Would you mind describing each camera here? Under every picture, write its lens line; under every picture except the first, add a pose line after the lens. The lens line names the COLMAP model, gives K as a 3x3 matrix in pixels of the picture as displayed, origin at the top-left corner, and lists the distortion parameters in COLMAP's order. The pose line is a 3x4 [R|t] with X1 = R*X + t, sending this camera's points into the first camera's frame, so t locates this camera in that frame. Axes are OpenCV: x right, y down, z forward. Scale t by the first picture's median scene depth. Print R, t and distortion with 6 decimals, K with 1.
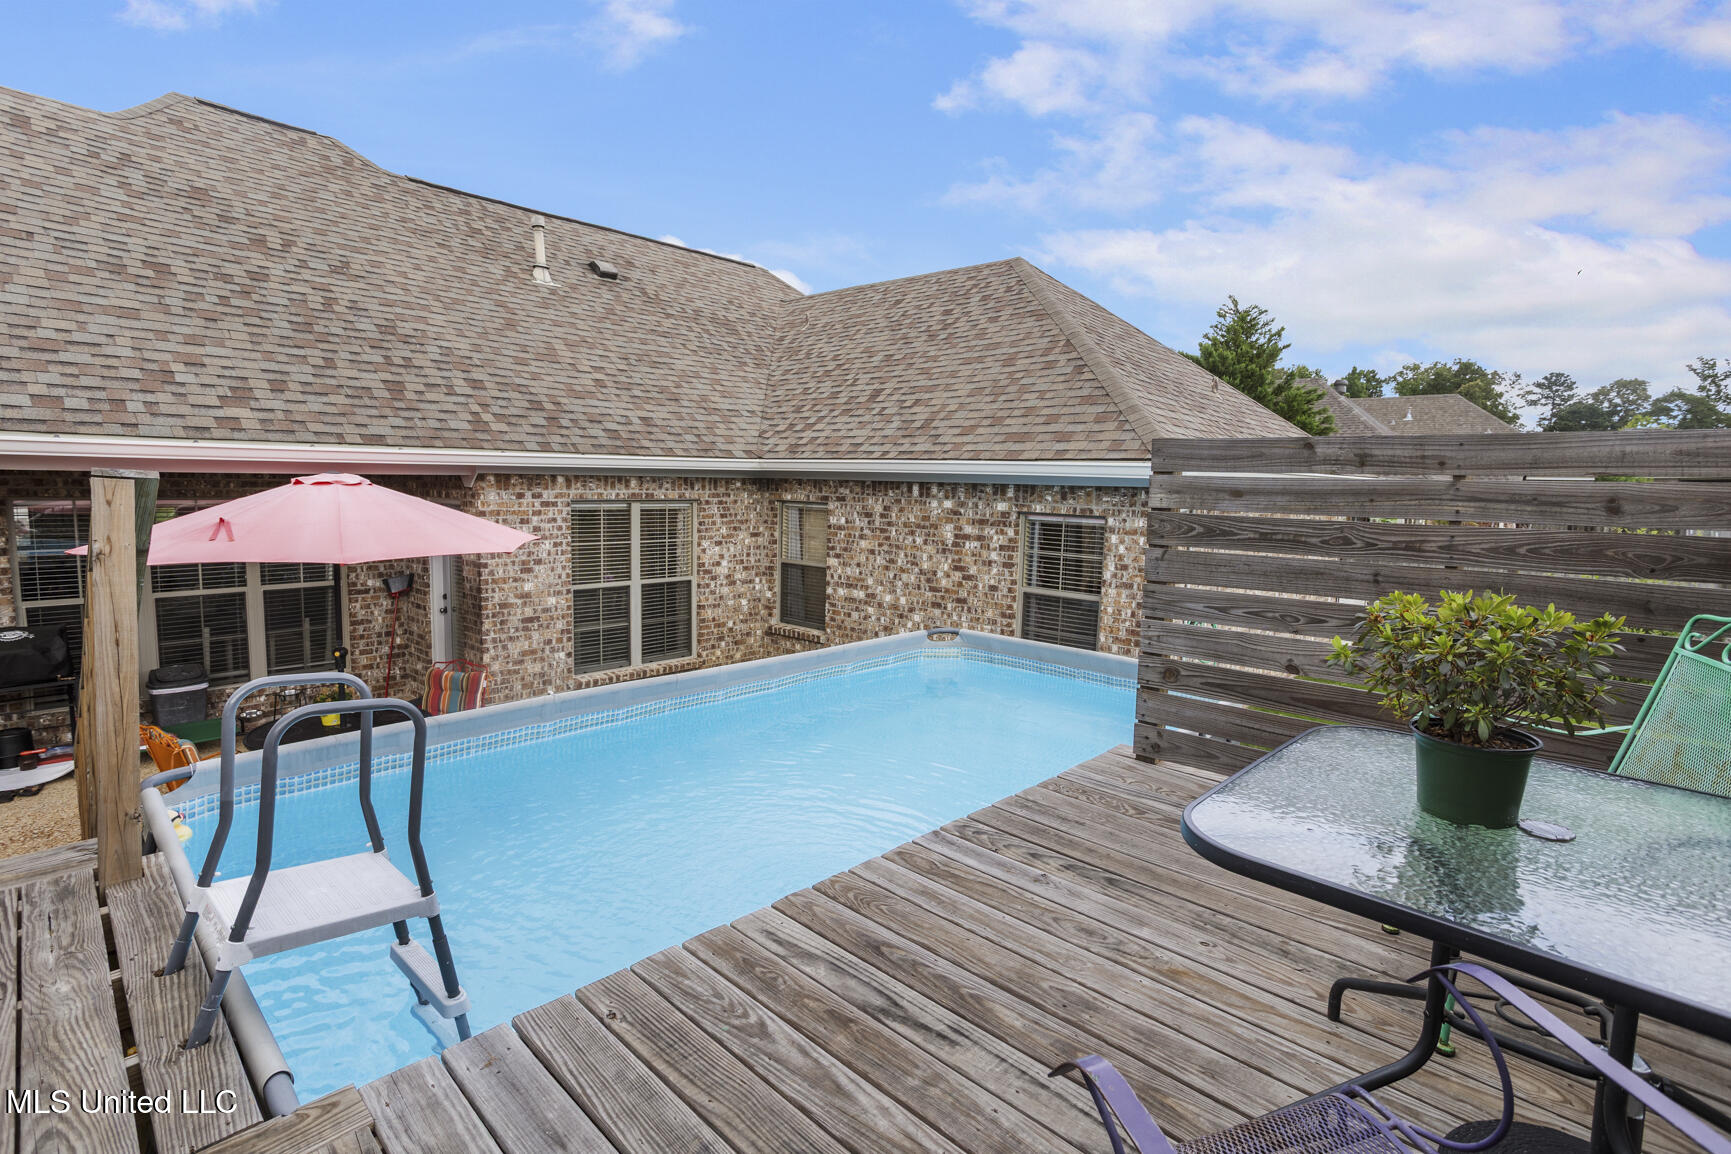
lens RADIAL K [[839.0, 0, 884.8], [0, 839.0, 561.1], [0, 0, 1]] dist [-0.055679, 0.032873]
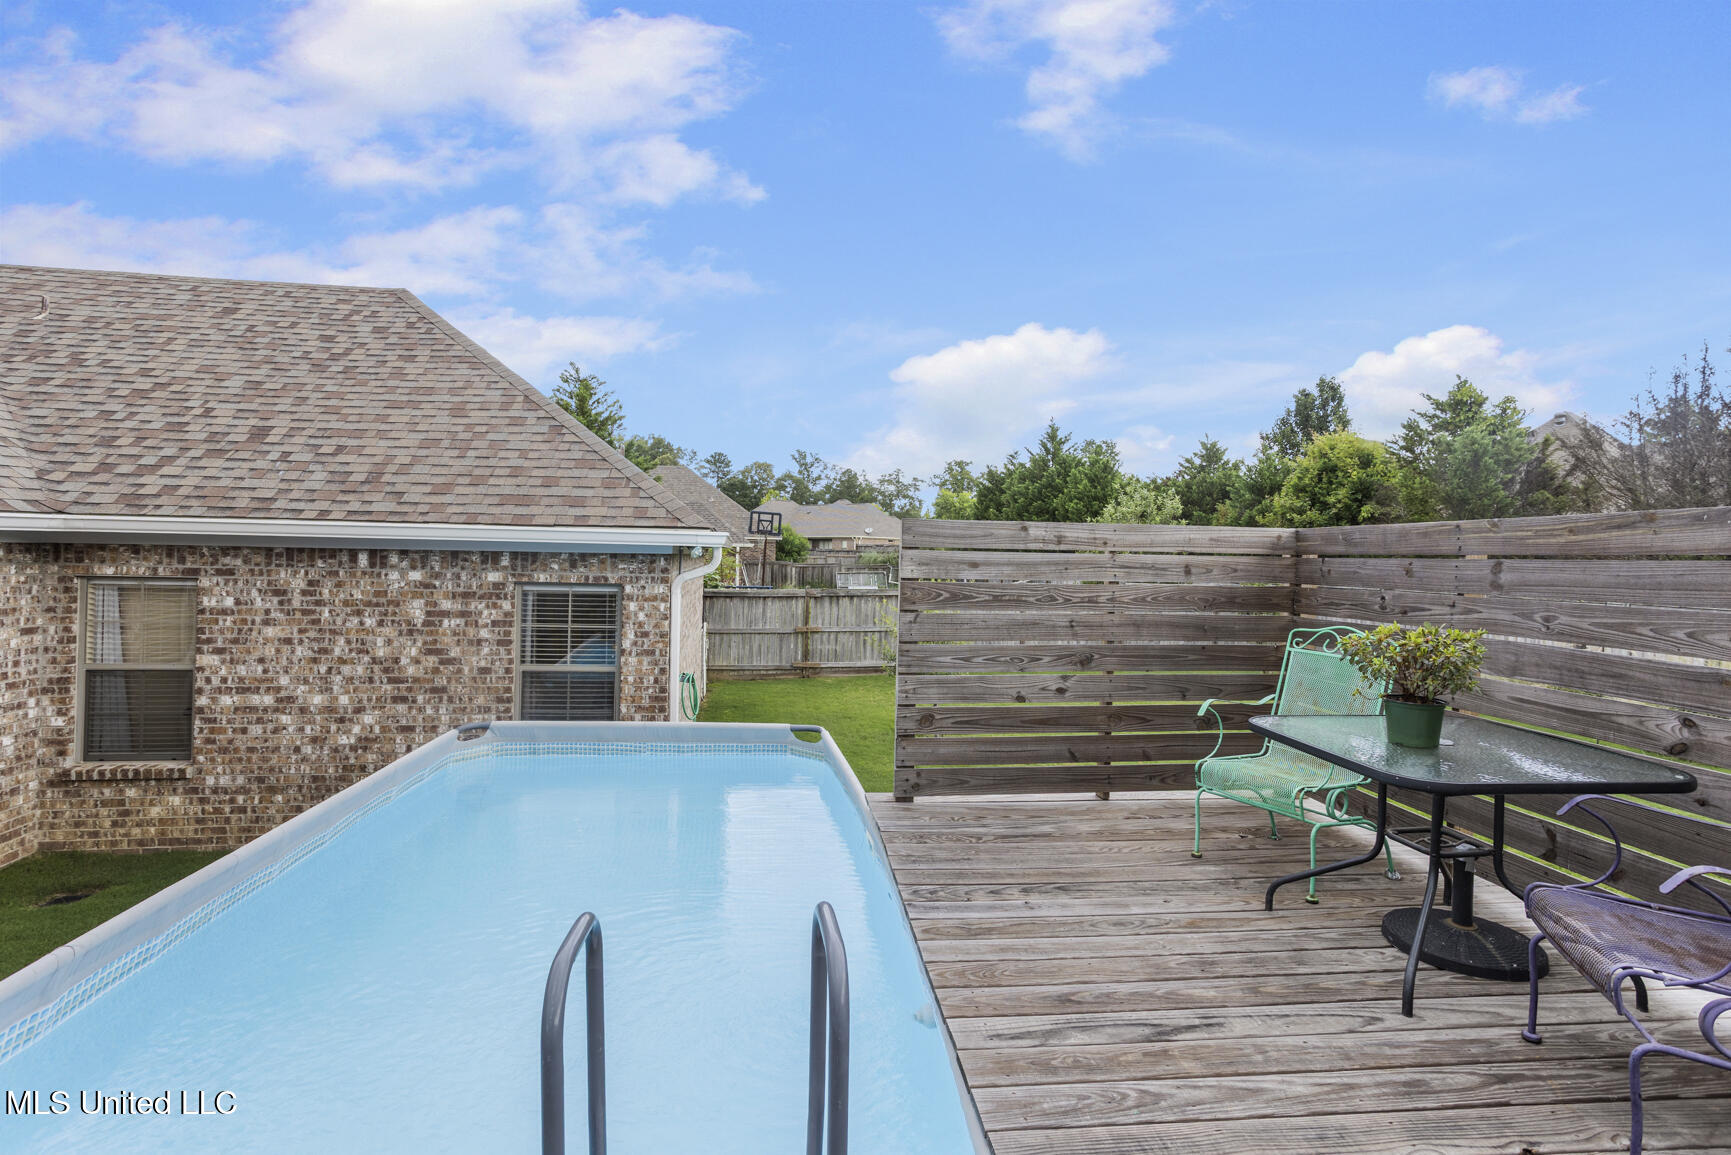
lens RADIAL K [[839.0, 0, 884.8], [0, 839.0, 561.6], [0, 0, 1]] dist [-0.055679, 0.032873]
pose [[0.644041, -0.016167, 0.764820, -0.259827], [0.068545, 0.996975, -0.036646, -0.020530], [-0.761914, 0.076026, 0.643201, 0.120855]]
